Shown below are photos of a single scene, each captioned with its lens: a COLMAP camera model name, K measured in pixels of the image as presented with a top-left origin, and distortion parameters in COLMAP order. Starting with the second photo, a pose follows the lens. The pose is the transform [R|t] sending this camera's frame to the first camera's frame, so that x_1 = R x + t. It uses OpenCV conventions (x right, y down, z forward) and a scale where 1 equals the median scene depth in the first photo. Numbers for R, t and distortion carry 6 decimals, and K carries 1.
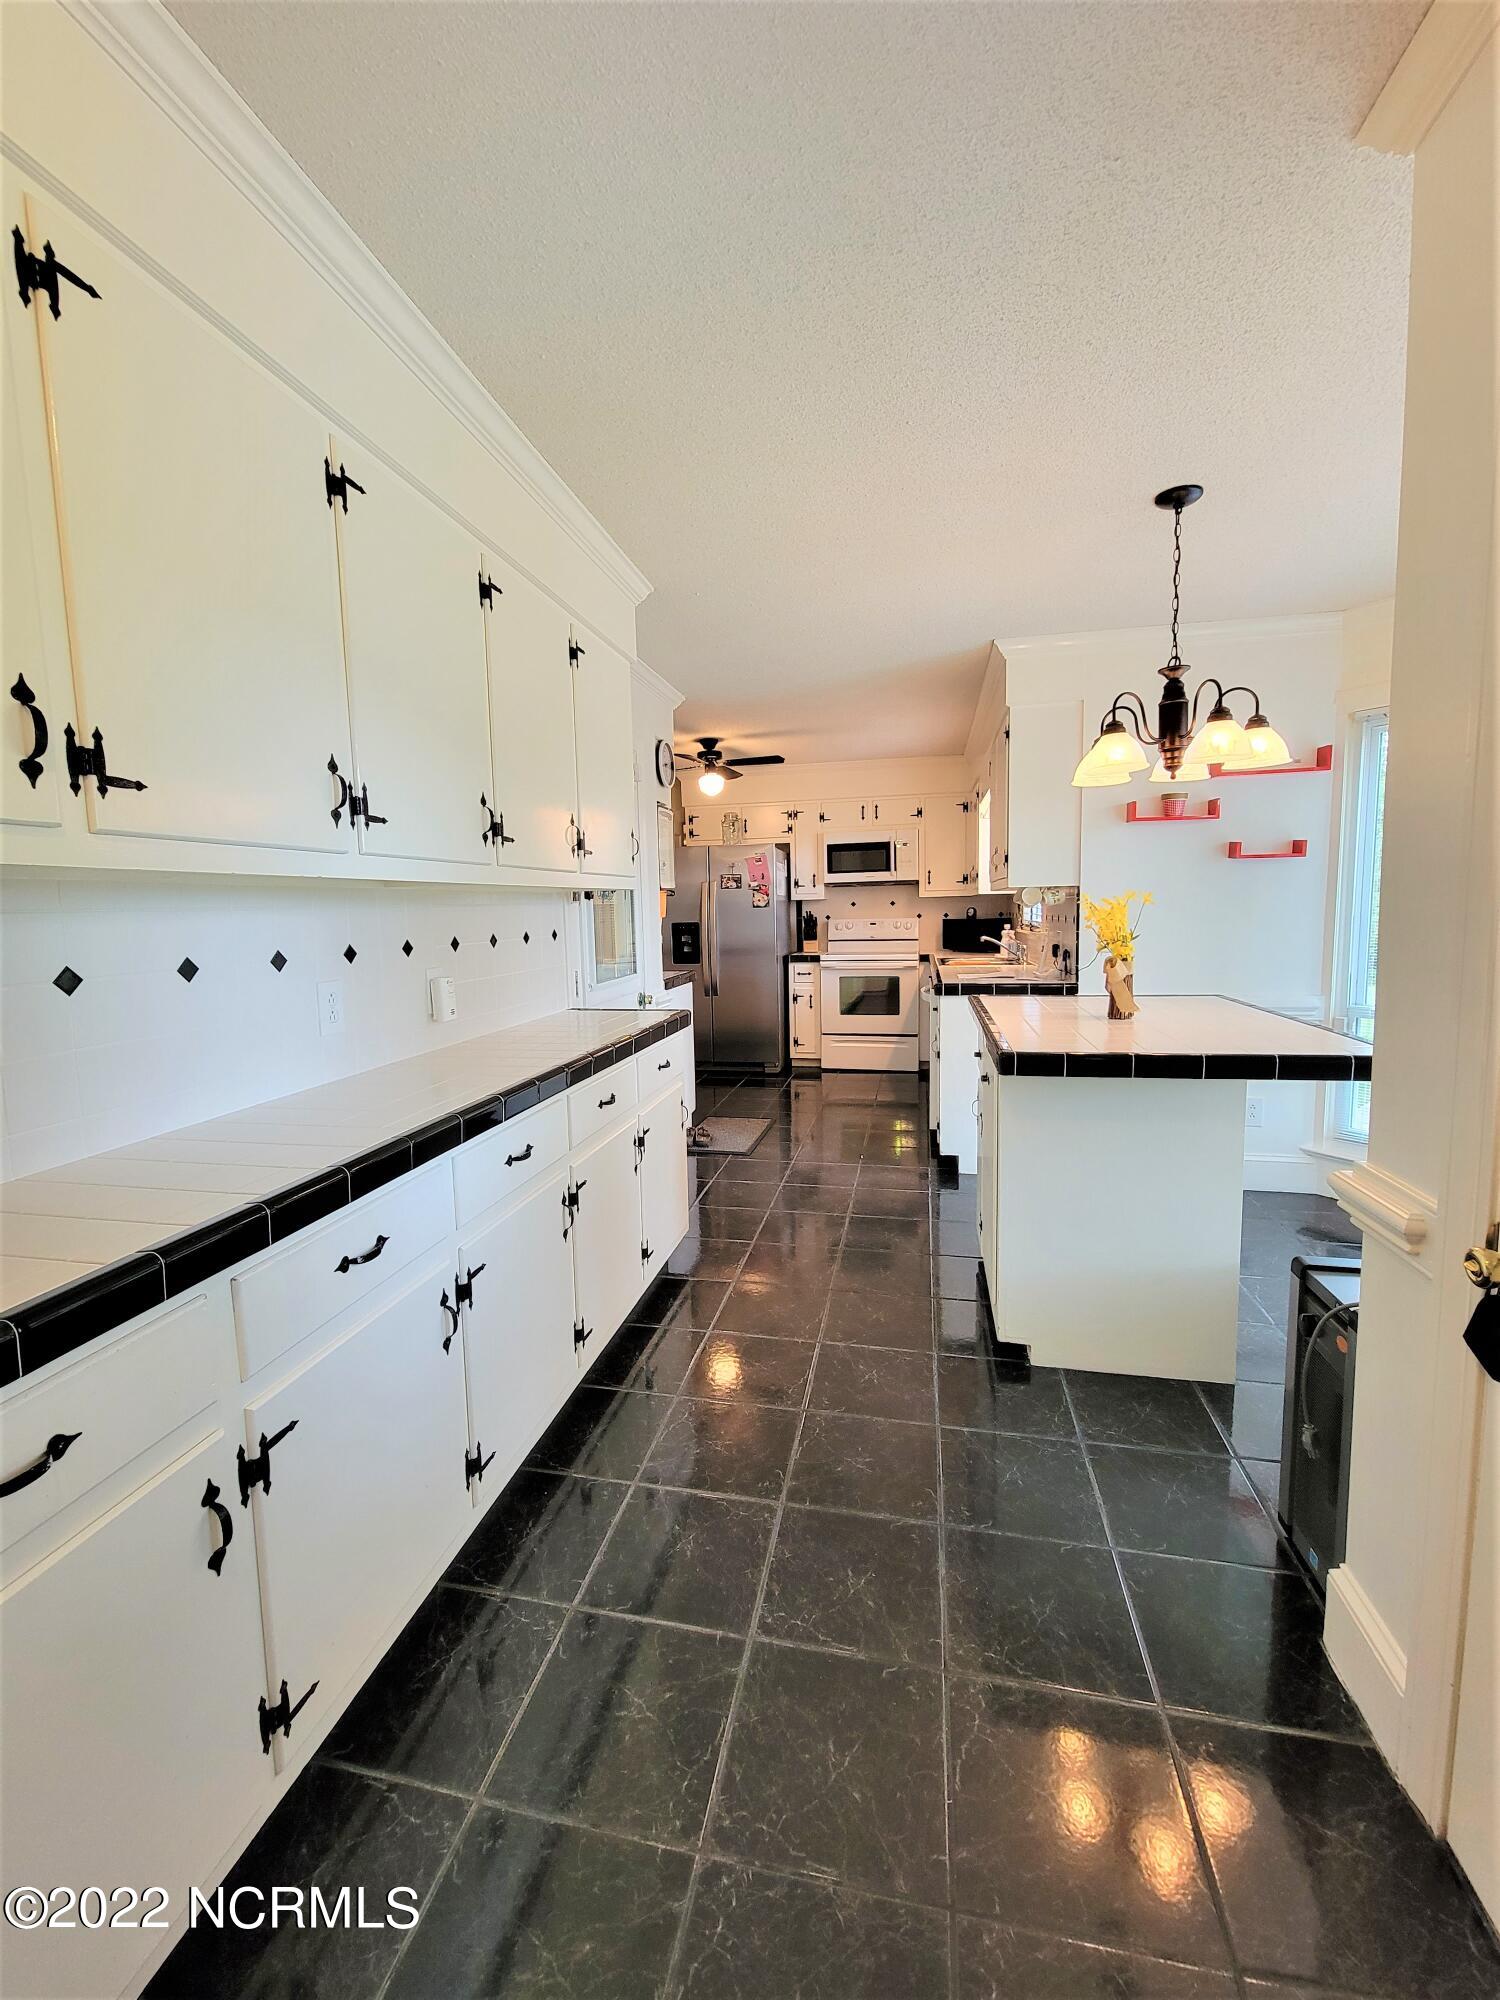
lens RADIAL K [[831.4, 0, 738.5], [0, 831.4, 987.6], [0, 0, 1]] dist [-0.001935, -0.001131]
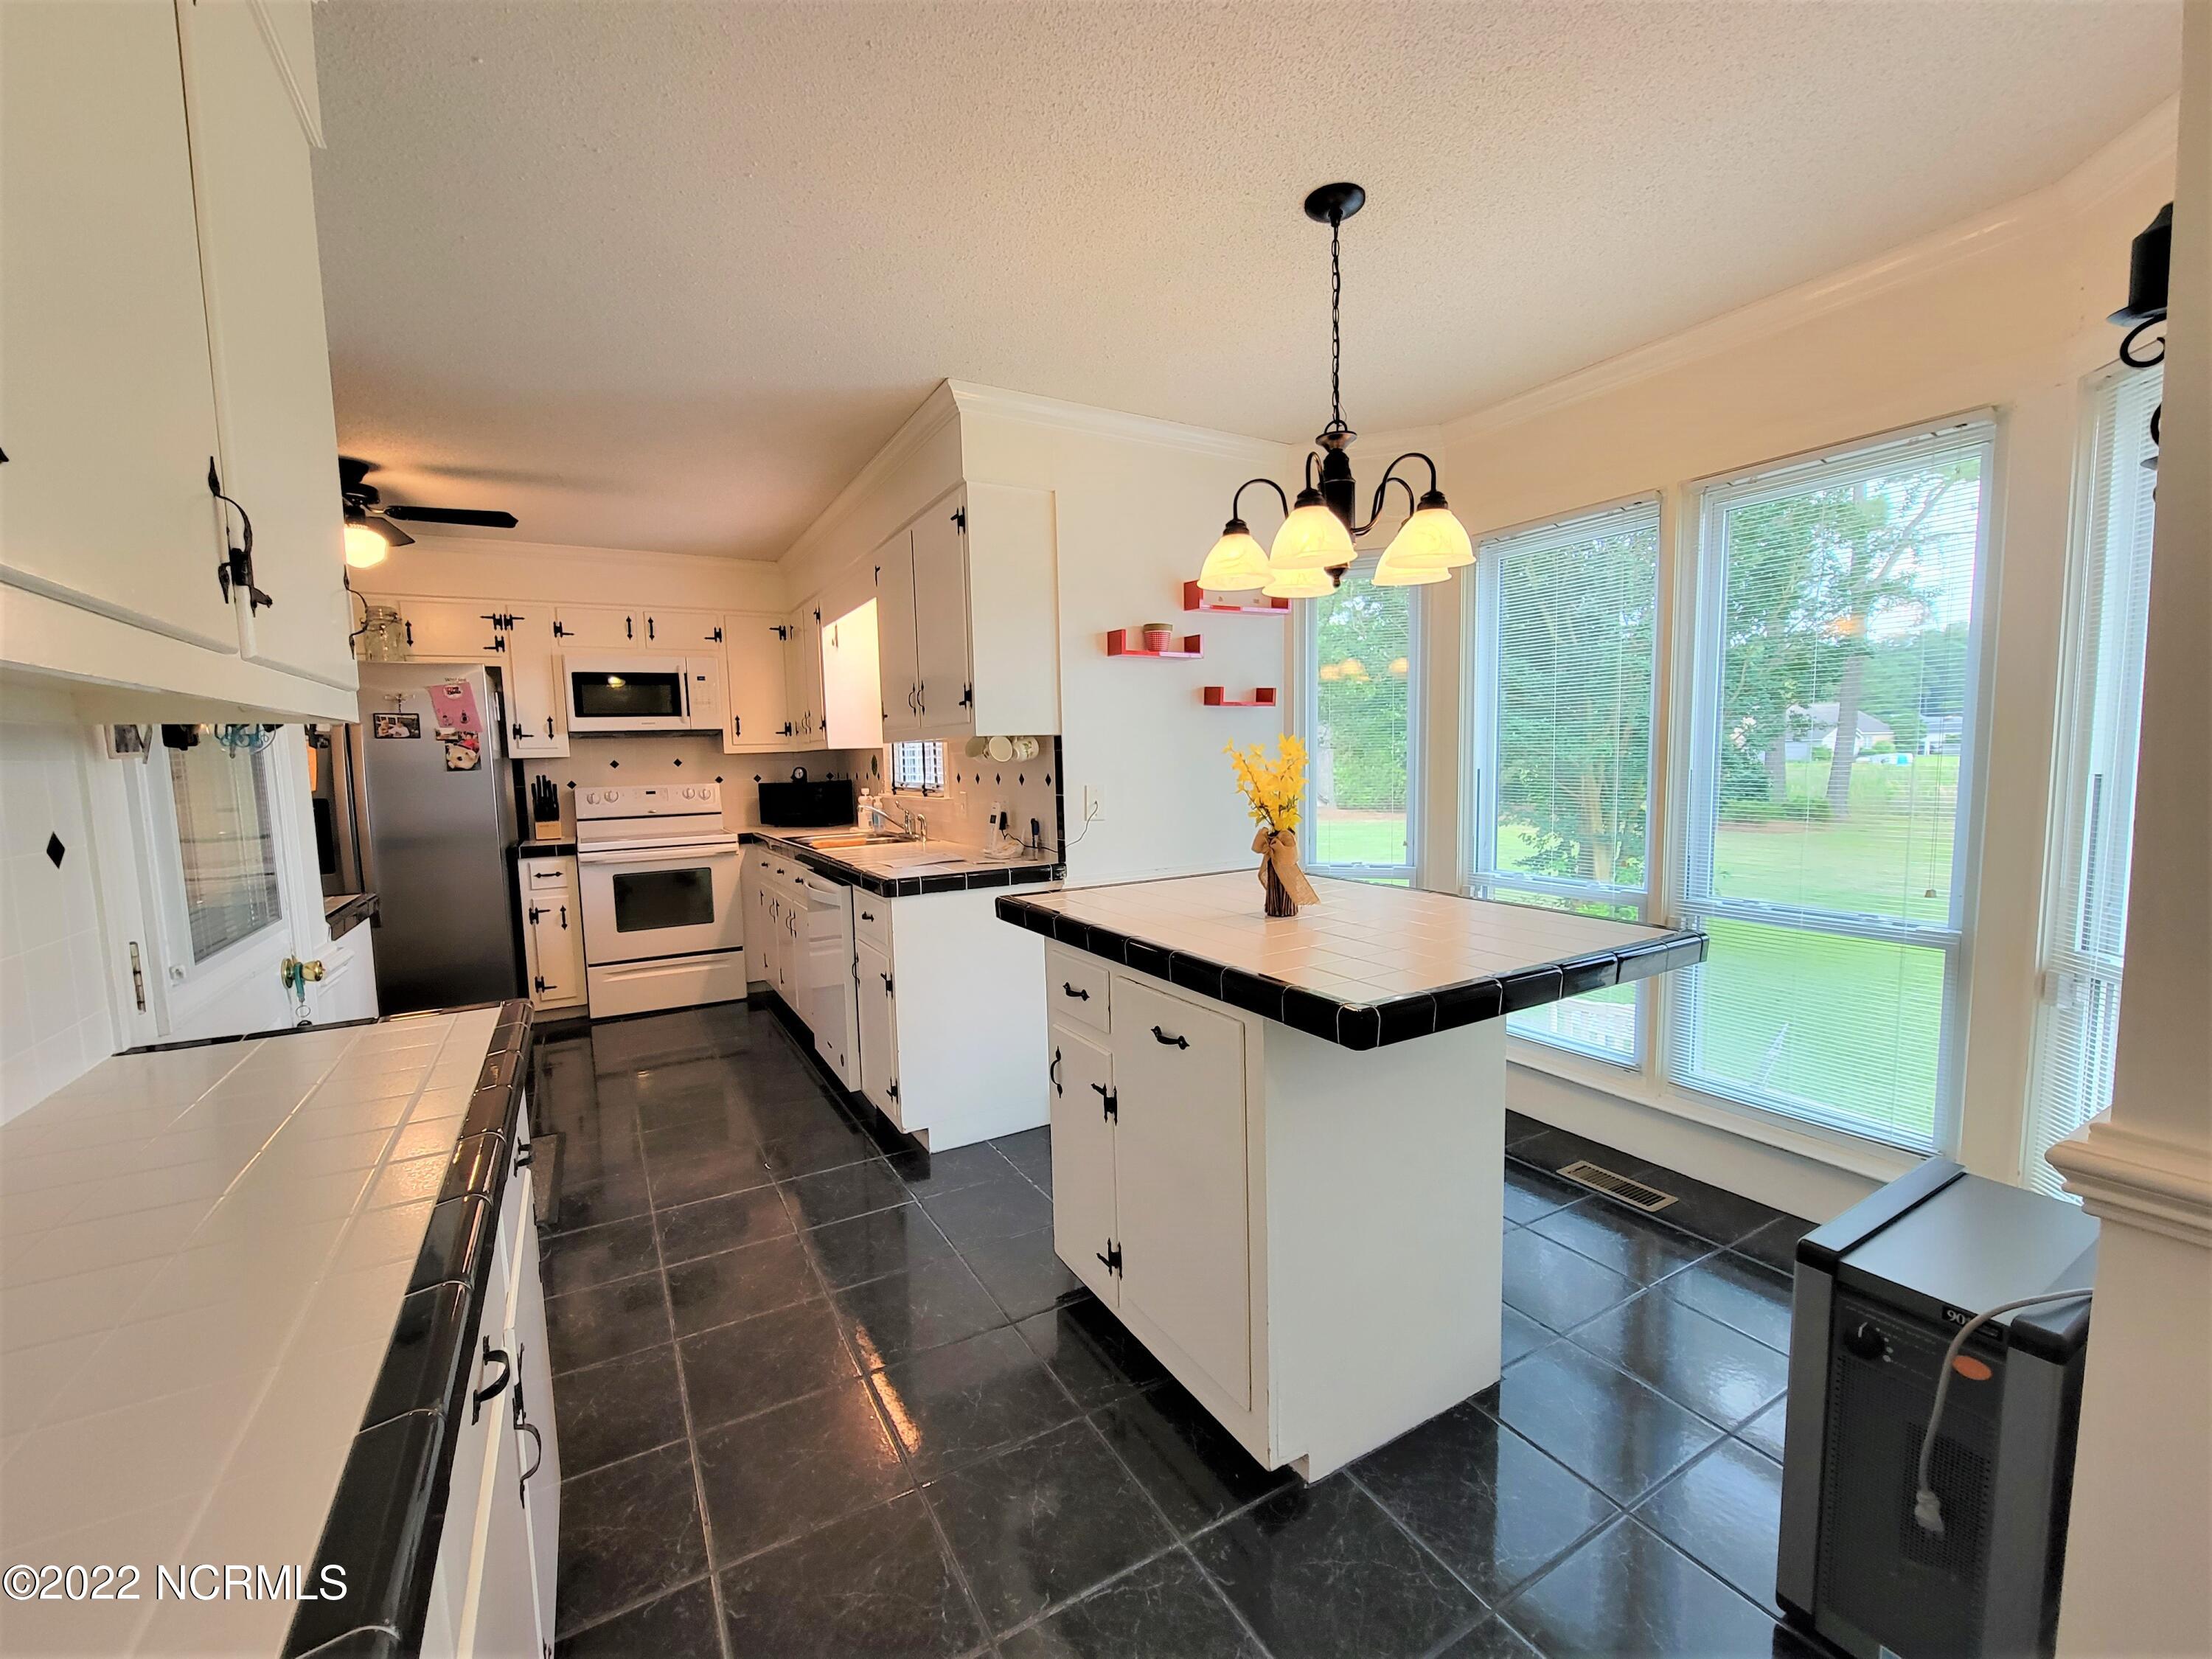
lens RADIAL K [[919.5, 0, 1108.6], [0, 919.5, 833.7], [0, 0, 1]] dist [-0.001935, -0.001131]
pose [[0.741219, -0.057227, 0.668820, -0.069959], [0.074440, 0.997221, 0.002828, -0.018007], [-0.667123, 0.047691, 0.743419, 0.198613]]
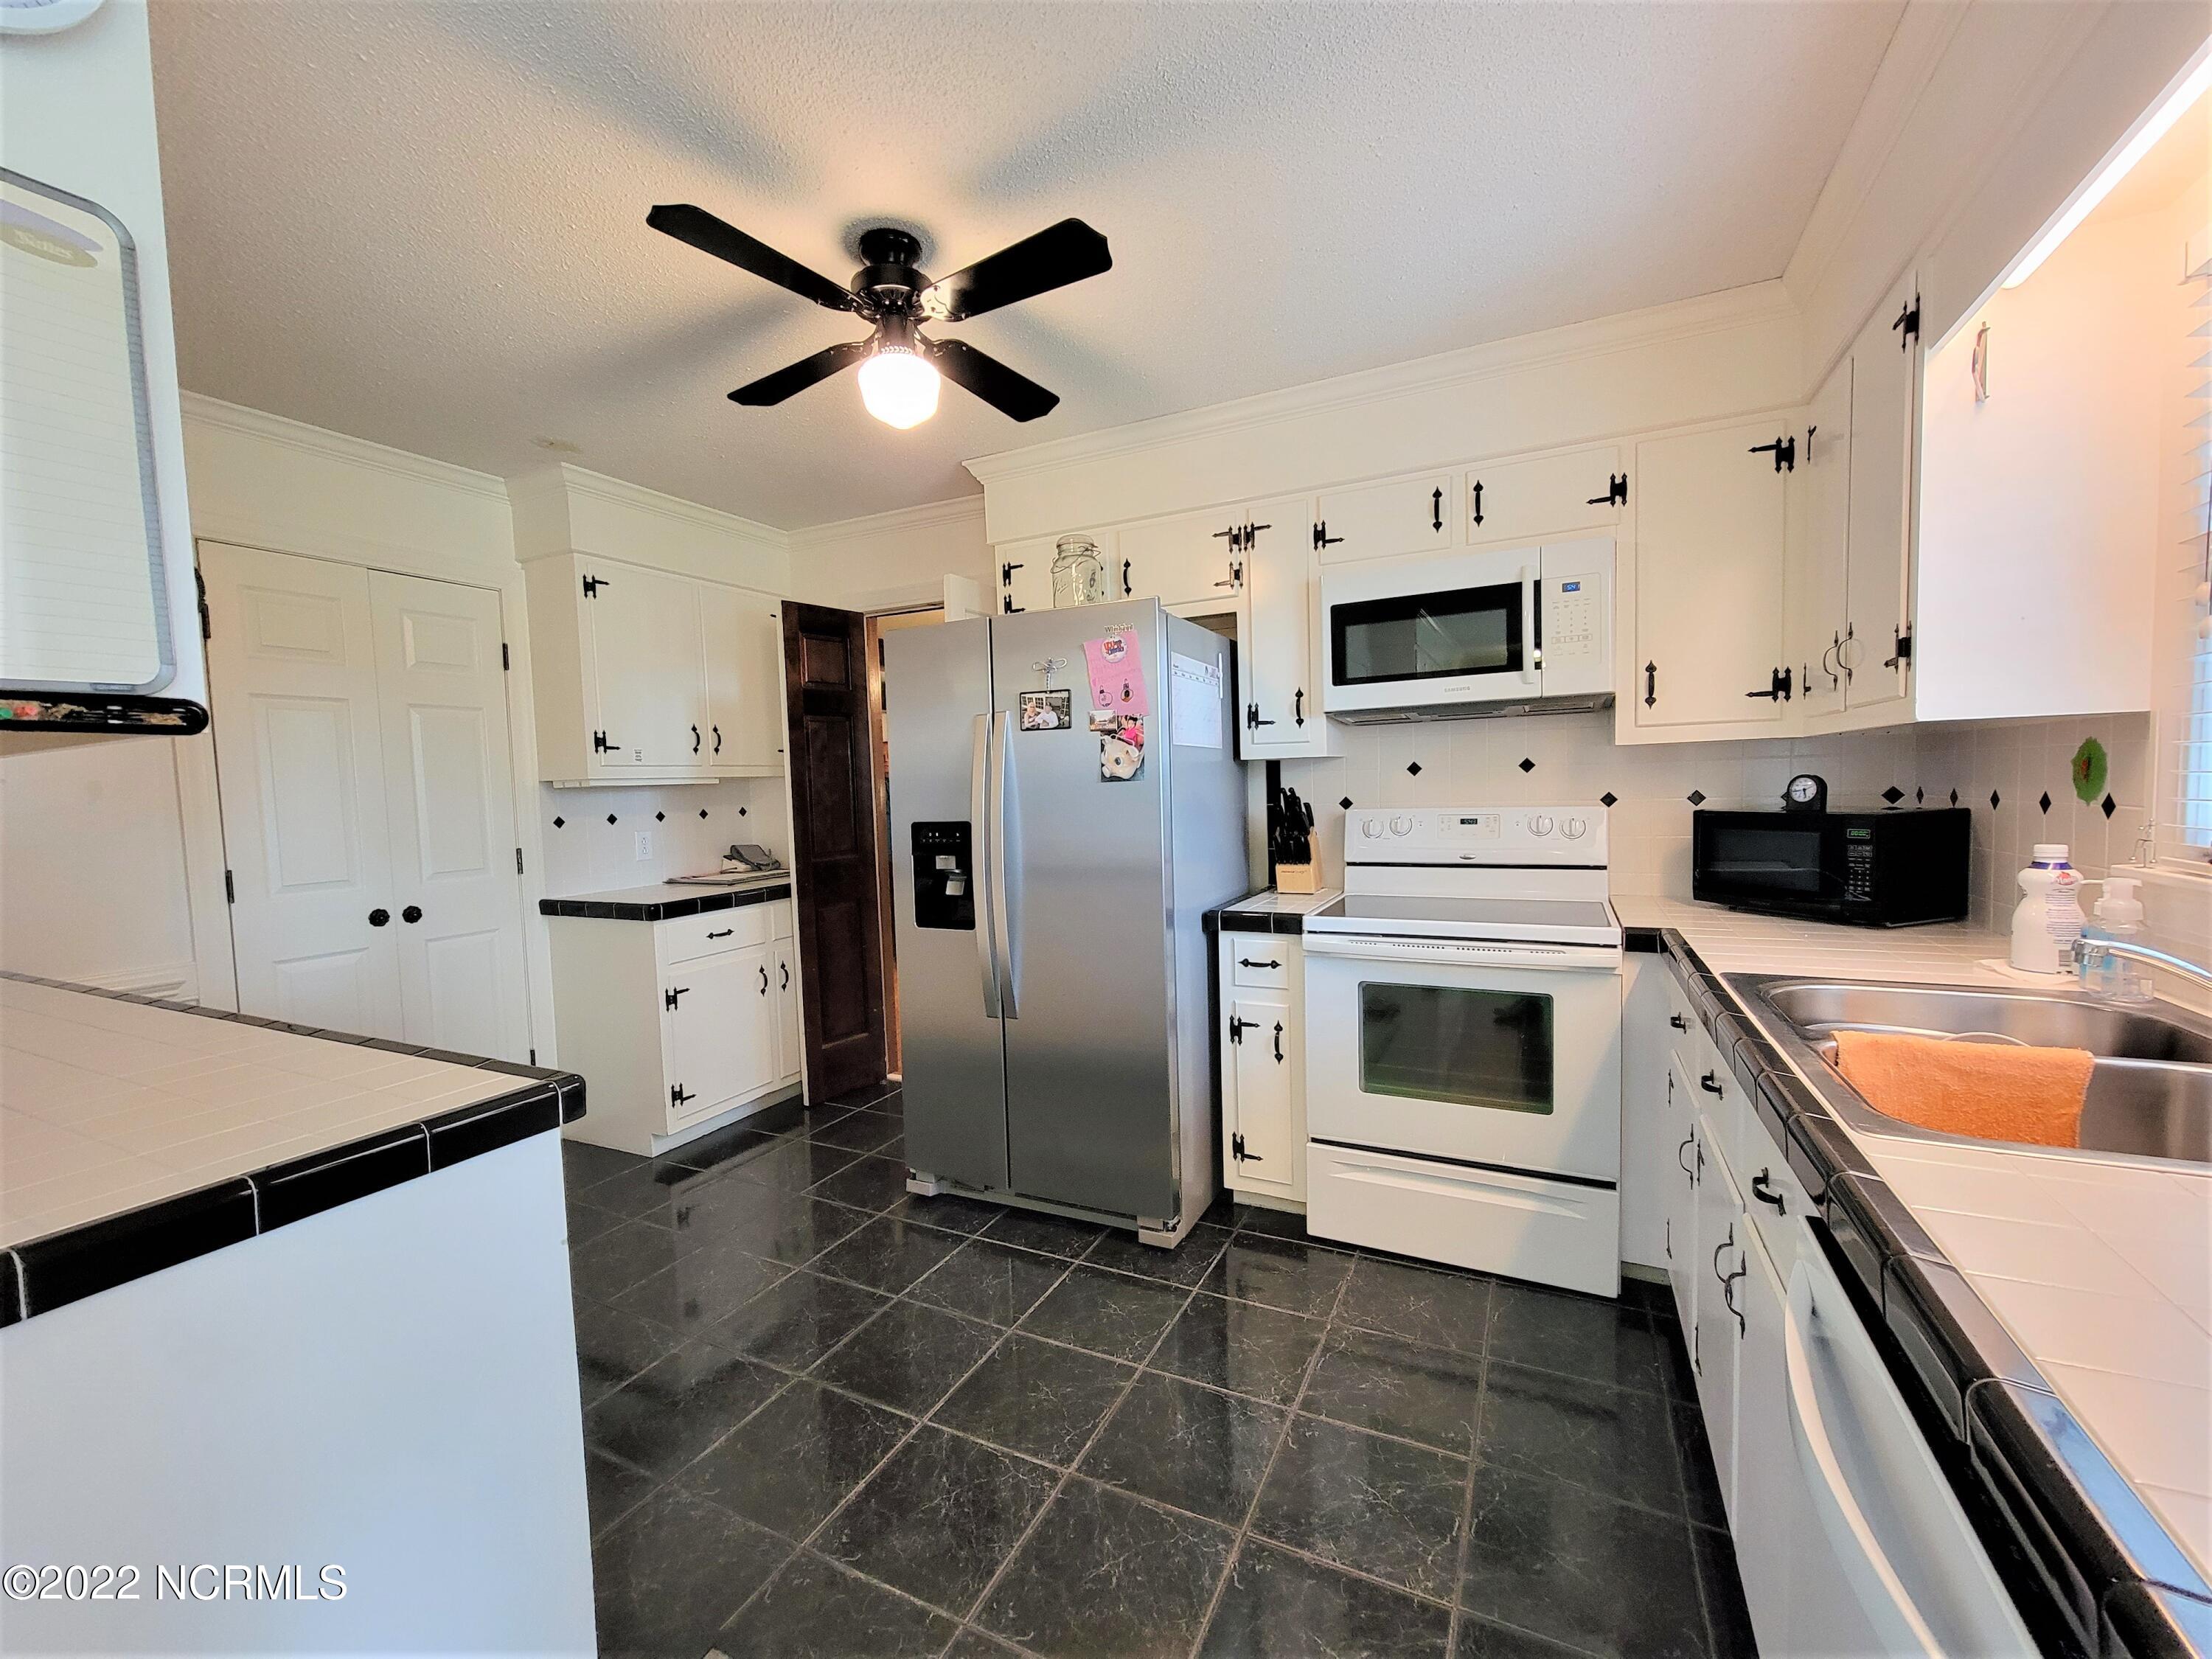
lens RADIAL K [[919.5, 0, 1077.9], [0, 919.5, 836.9], [0, 0, 1]] dist [-0.001935, -0.001131]
pose [[0.966892, 0.006543, -0.255101, 0.103497], [-0.014658, 0.999445, -0.029925, -0.058124], [0.254764, 0.032674, 0.966451, 0.593556]]
